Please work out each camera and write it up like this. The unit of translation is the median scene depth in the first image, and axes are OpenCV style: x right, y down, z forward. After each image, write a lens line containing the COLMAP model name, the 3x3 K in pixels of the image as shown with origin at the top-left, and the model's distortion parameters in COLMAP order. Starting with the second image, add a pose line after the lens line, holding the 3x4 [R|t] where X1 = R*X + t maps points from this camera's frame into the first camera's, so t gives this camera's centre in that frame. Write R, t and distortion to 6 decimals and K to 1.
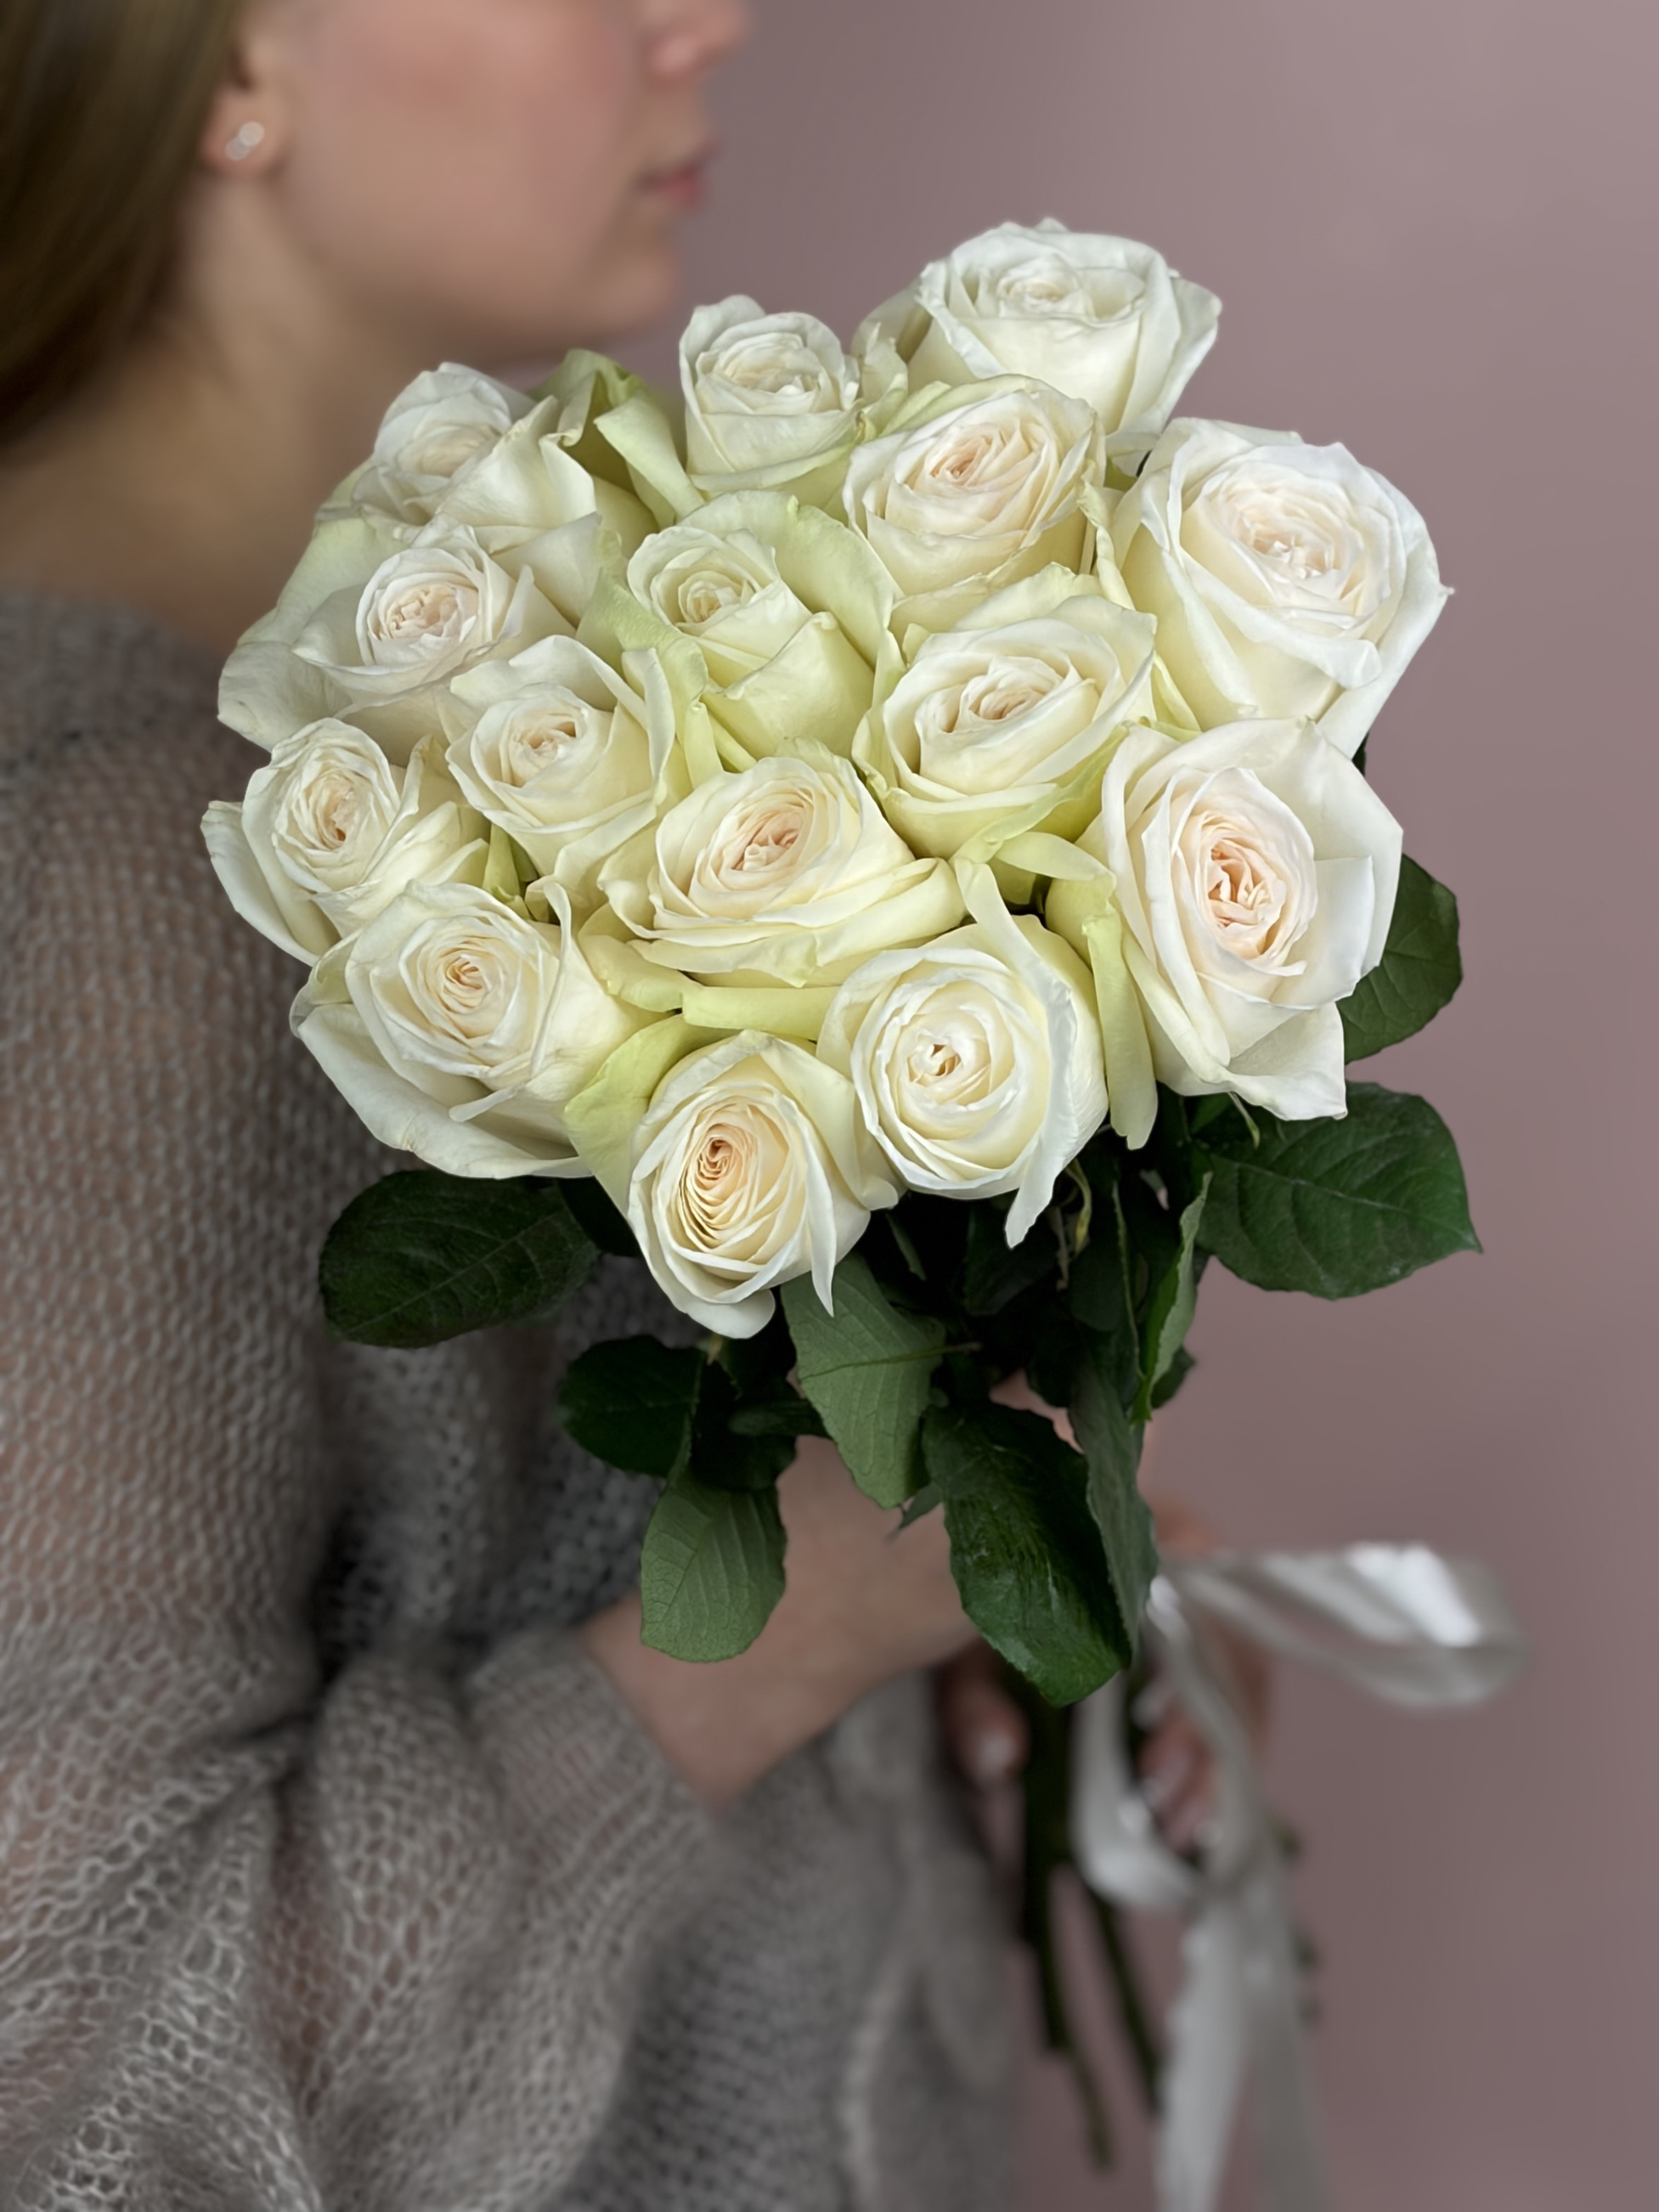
lens RADIAL K [[5423.7, 0, 854.8], [0, 5423.7, 1110.6], [0, 0, 1]] dist [0.277032, -1.427995]
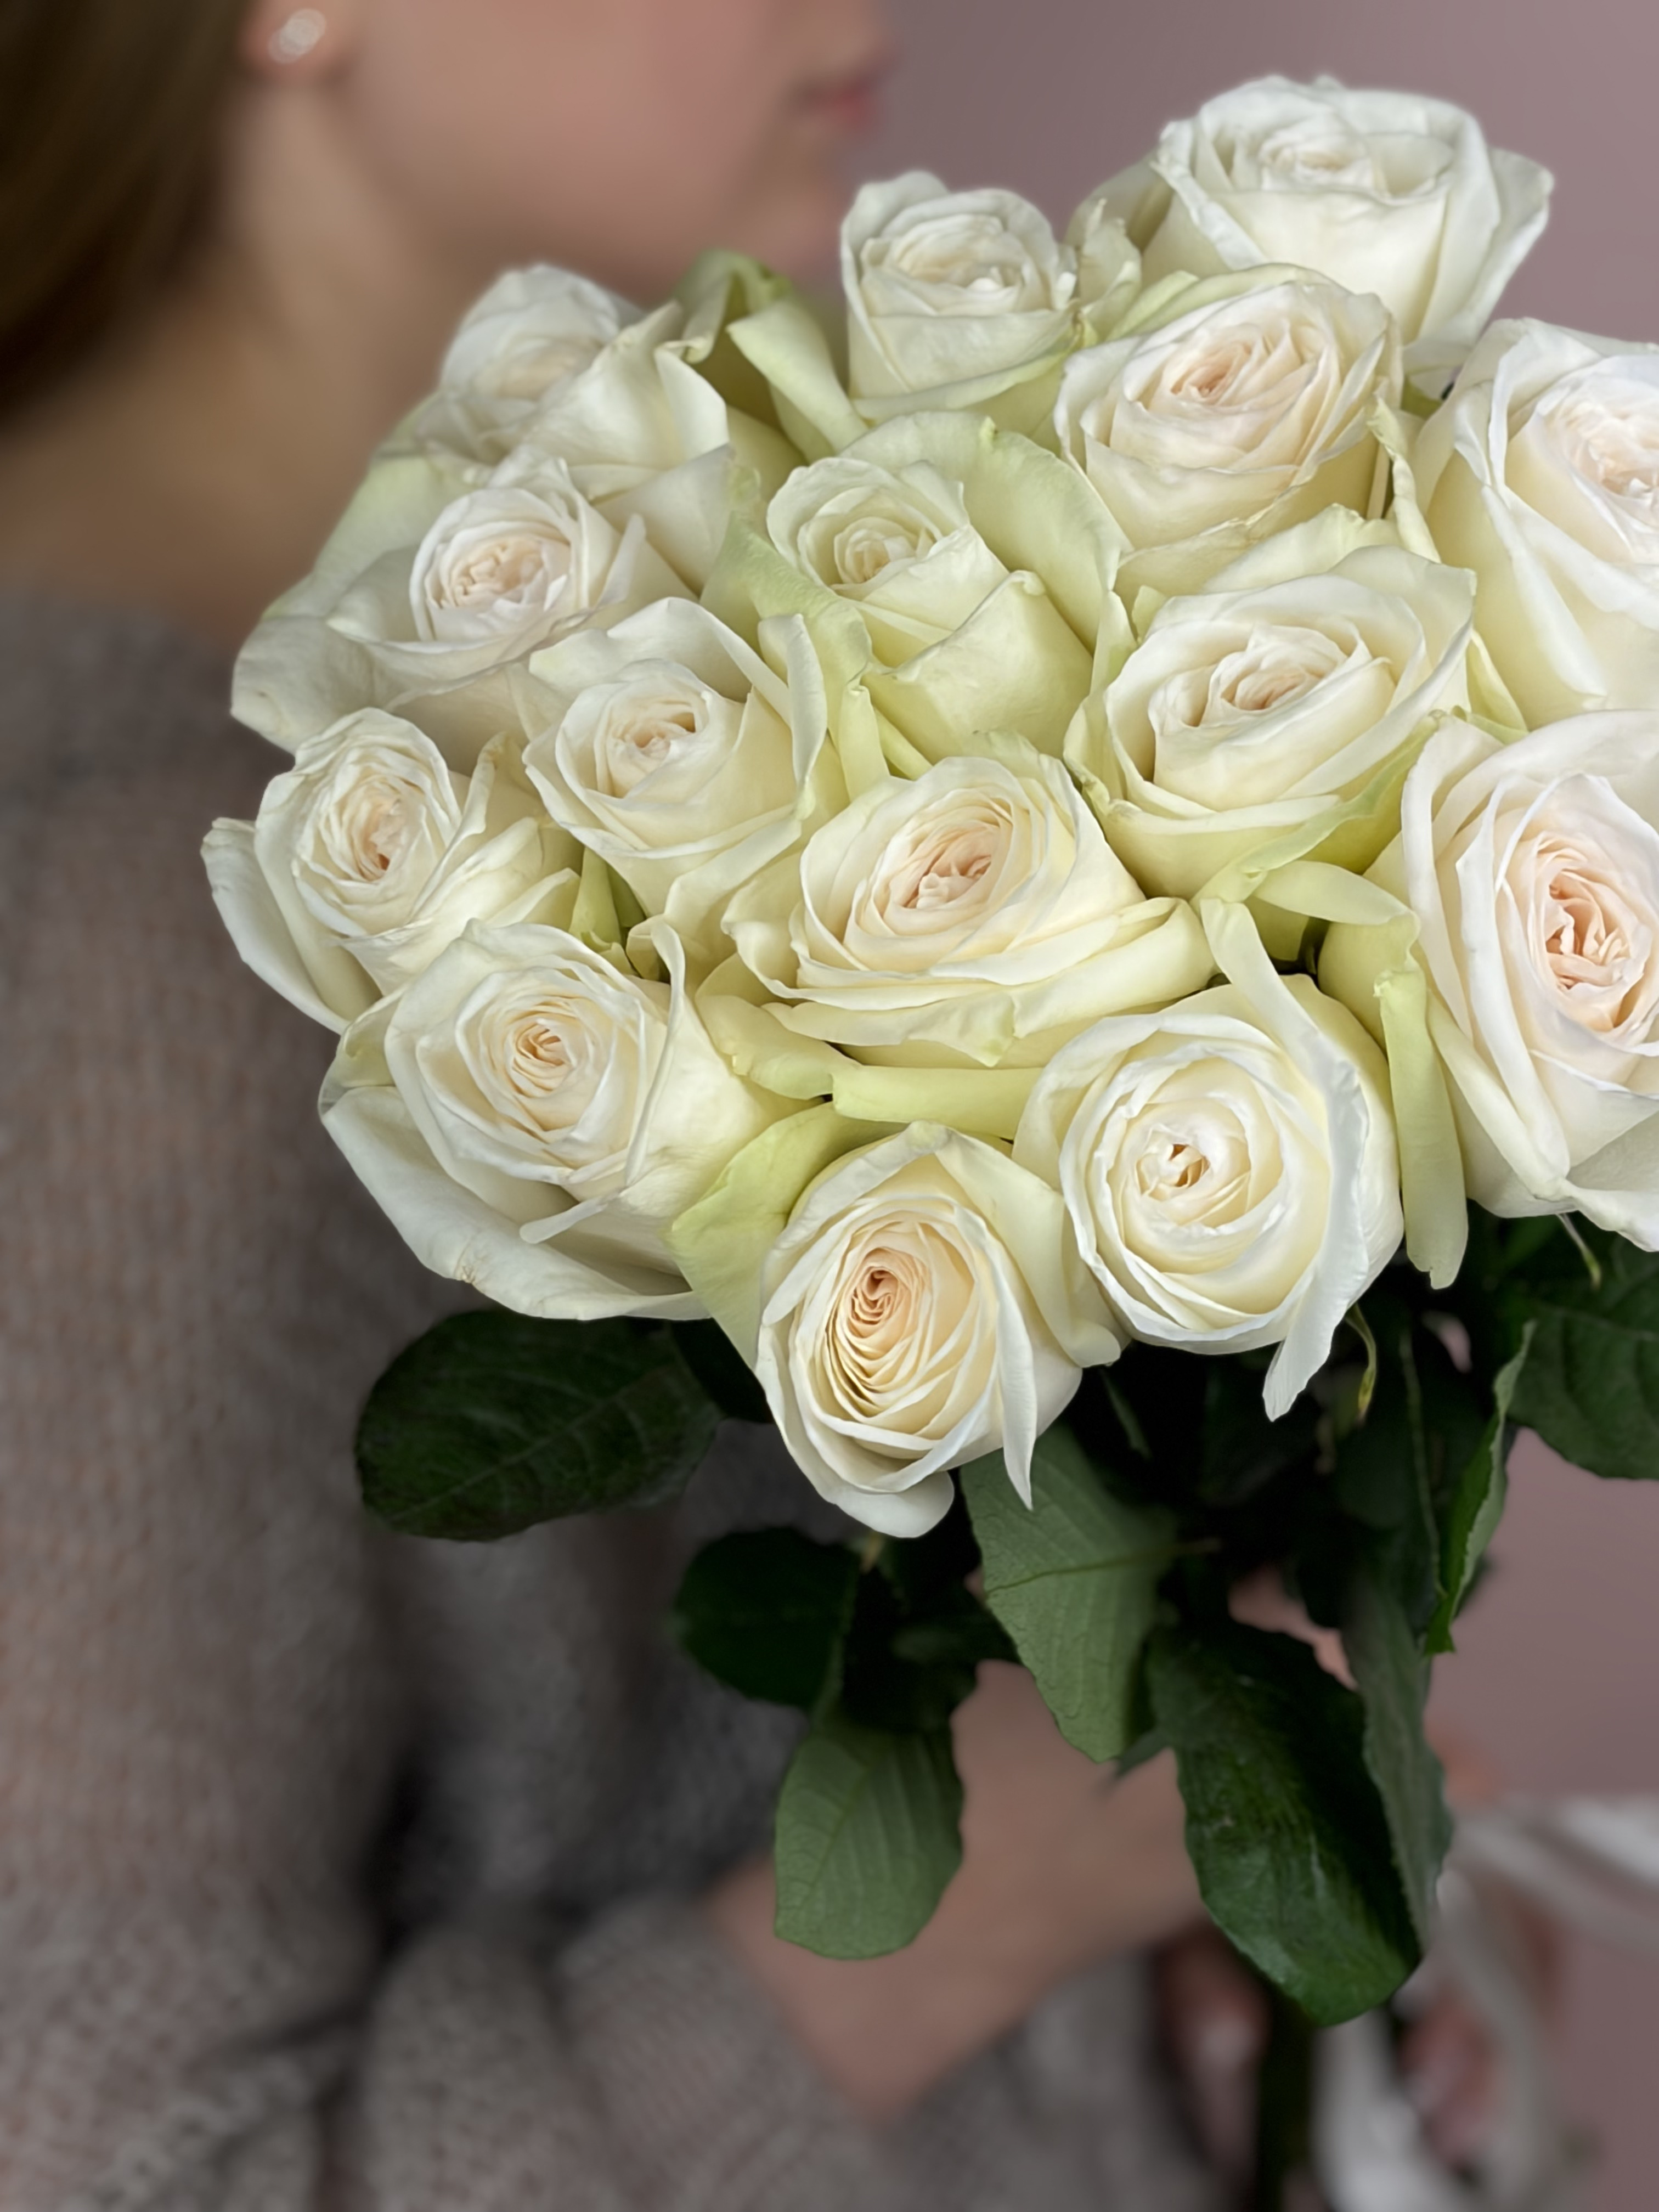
lens RADIAL K [[5501.9, 0, 898.1], [0, 5501.9, 1135.3], [0, 0, 1]] dist [0.255896, -1.063878]
pose [[0.999660, 0.008477, -0.024669, -0.004018], [-0.009022, 0.999715, -0.022101, 0.003336], [0.024475, 0.022316, 0.999451, 0.235304]]
